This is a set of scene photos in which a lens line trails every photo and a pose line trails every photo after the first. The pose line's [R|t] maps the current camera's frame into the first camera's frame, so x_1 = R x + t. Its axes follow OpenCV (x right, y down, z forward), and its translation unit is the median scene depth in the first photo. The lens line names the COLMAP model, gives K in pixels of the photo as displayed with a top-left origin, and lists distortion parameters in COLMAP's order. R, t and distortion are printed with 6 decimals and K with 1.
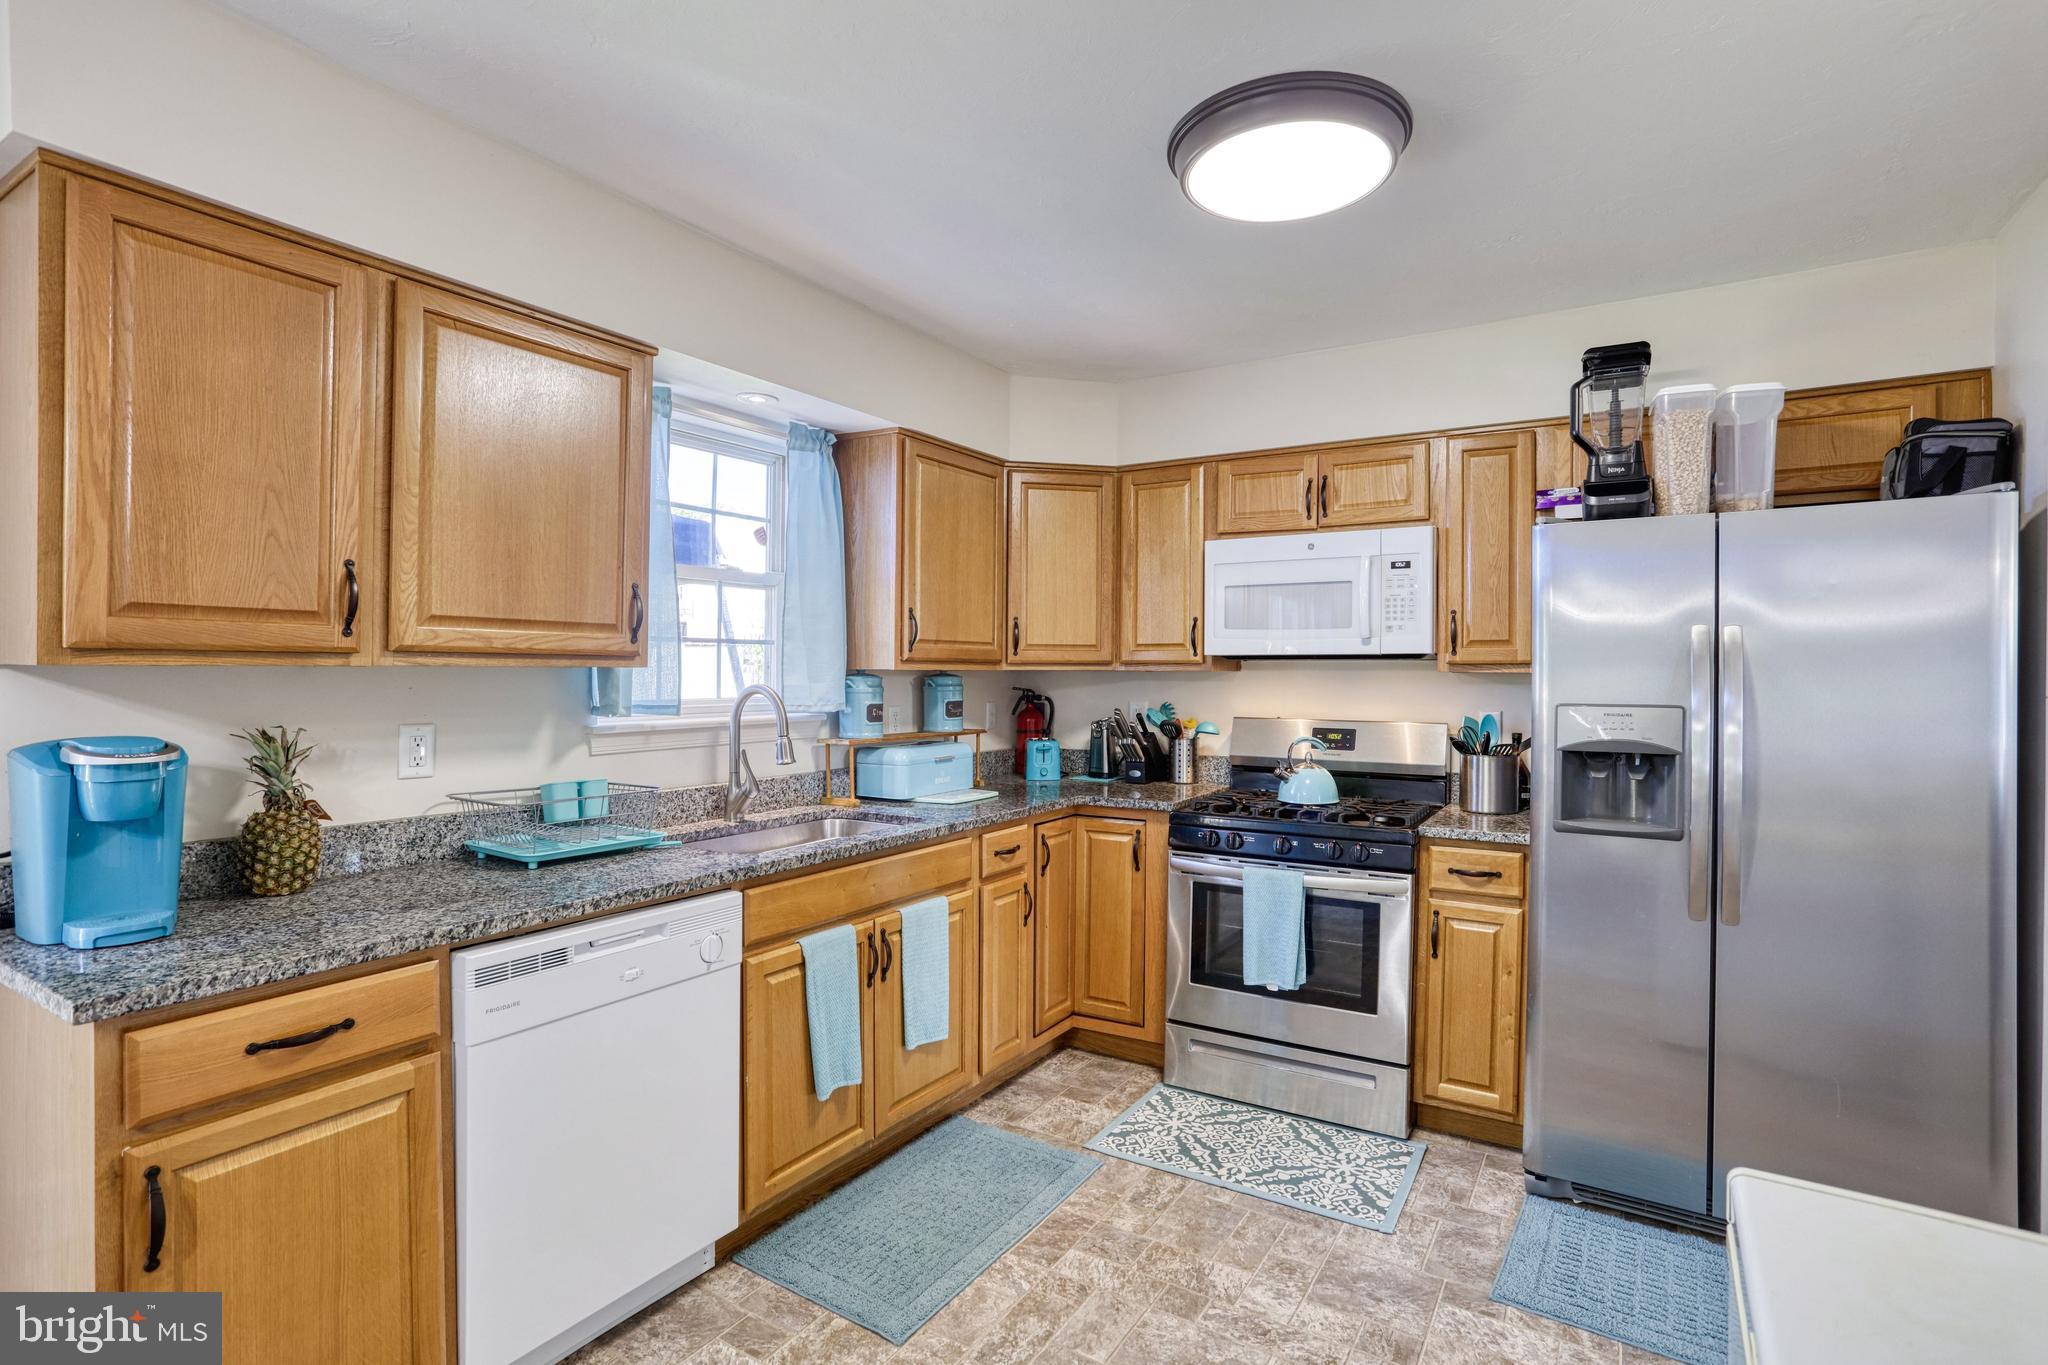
lens RADIAL K [[999.0, 0, 1024.0], [0, 999.0, 682.5], [0, 0, 1]] dist [-0.049119, 0.036534]
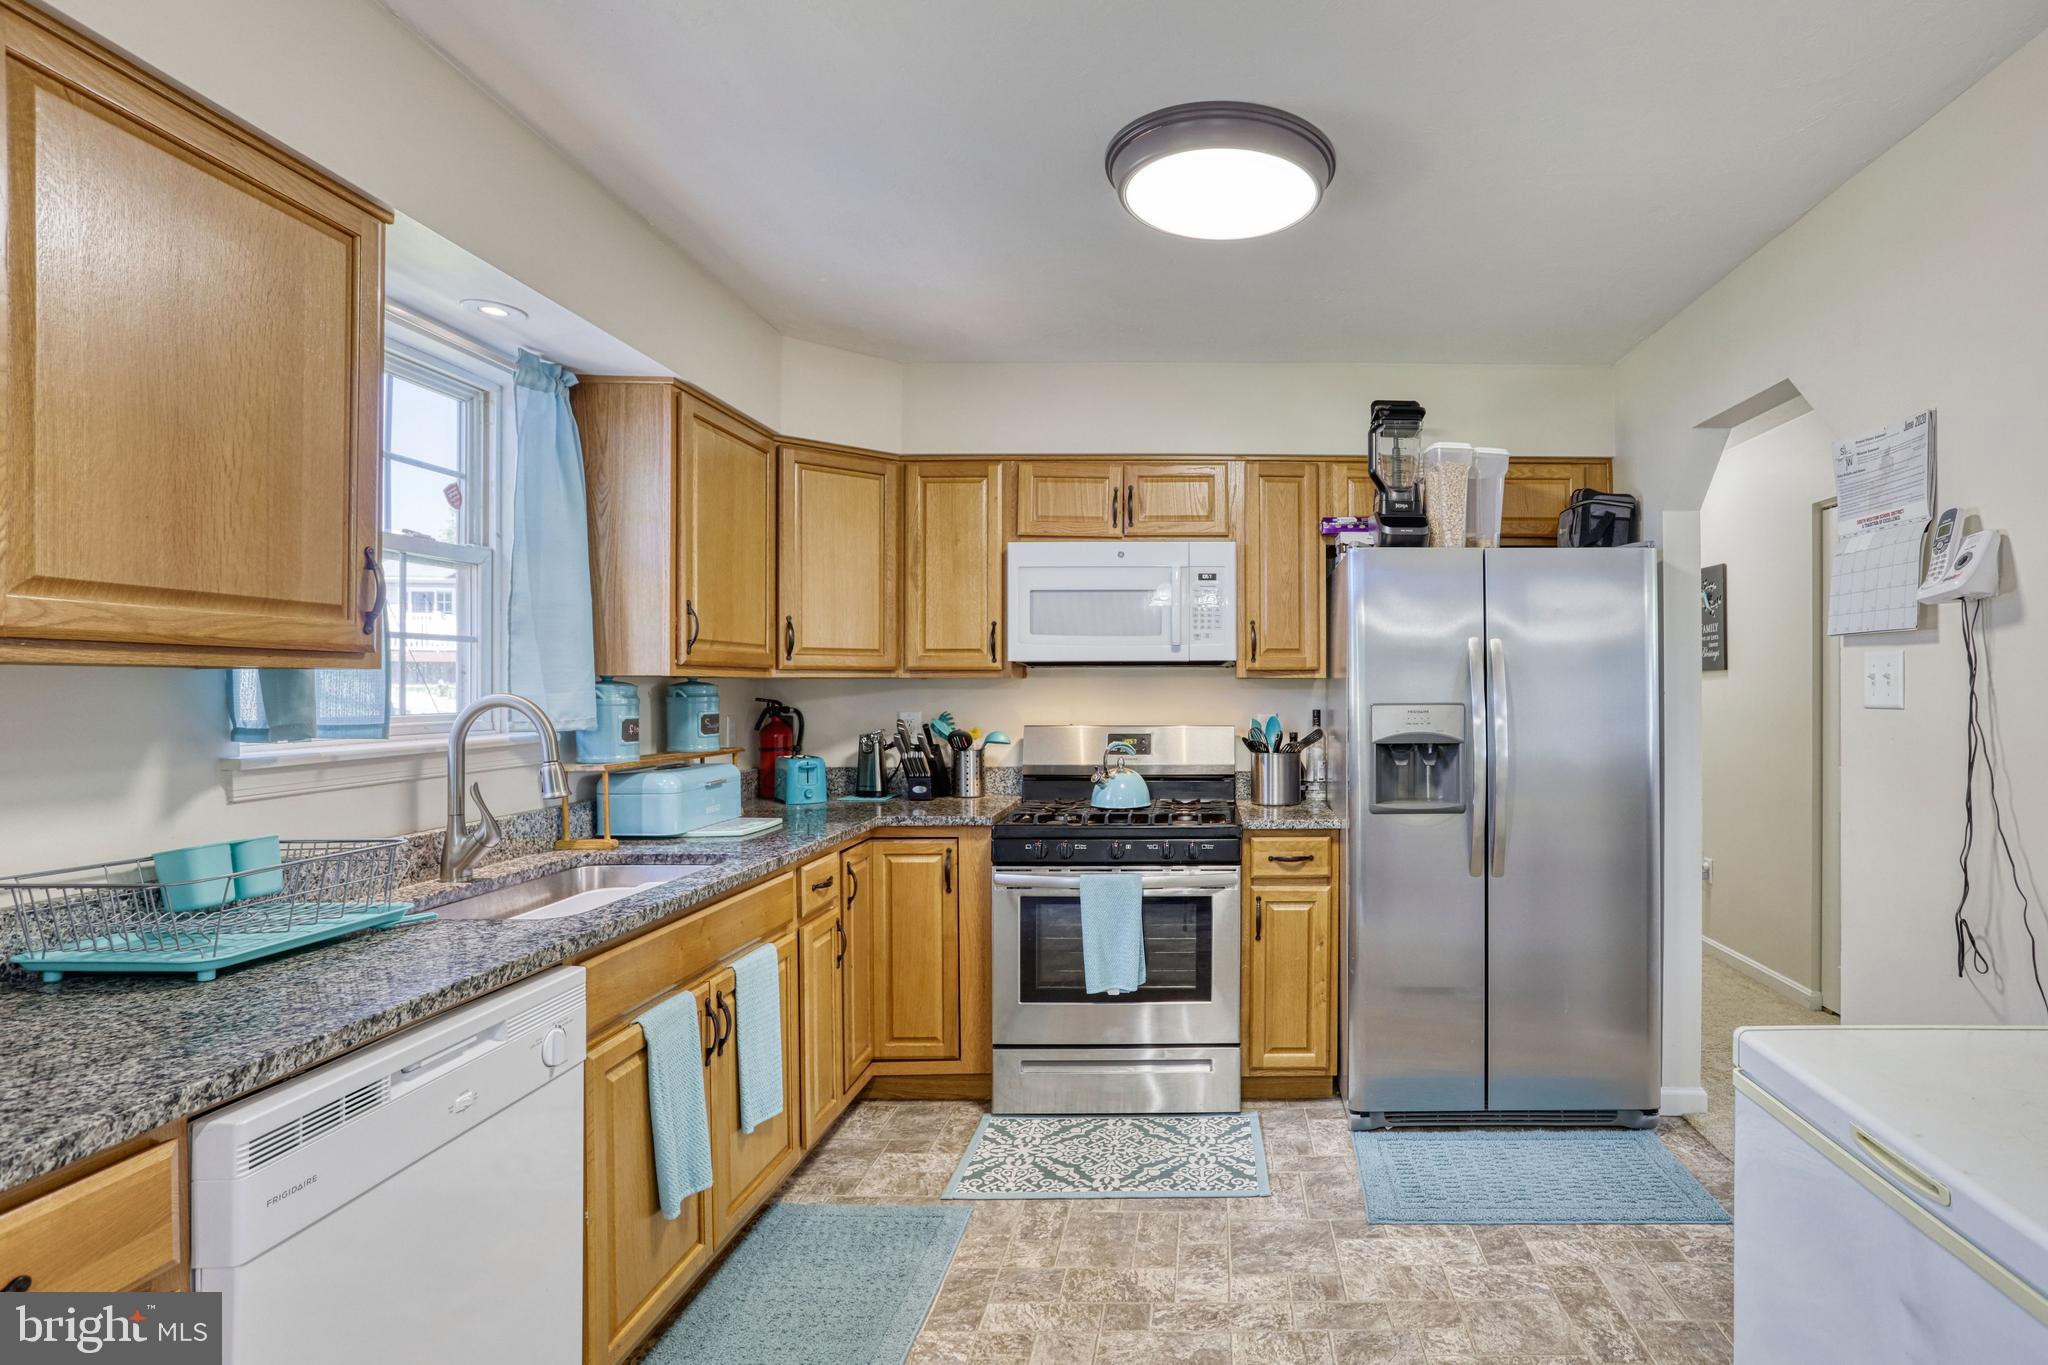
lens RADIAL K [[1033.5, 0, 1217.5], [0, 1033.5, 692.4], [0, 0, 1]] dist [-0.049340, 0.026312]
pose [[0.840696, -0.008315, 0.541443, -0.236171], [0.010189, 0.999948, -0.000464, 0.006536], [-0.541411, 0.005907, 0.840737, 0.071713]]
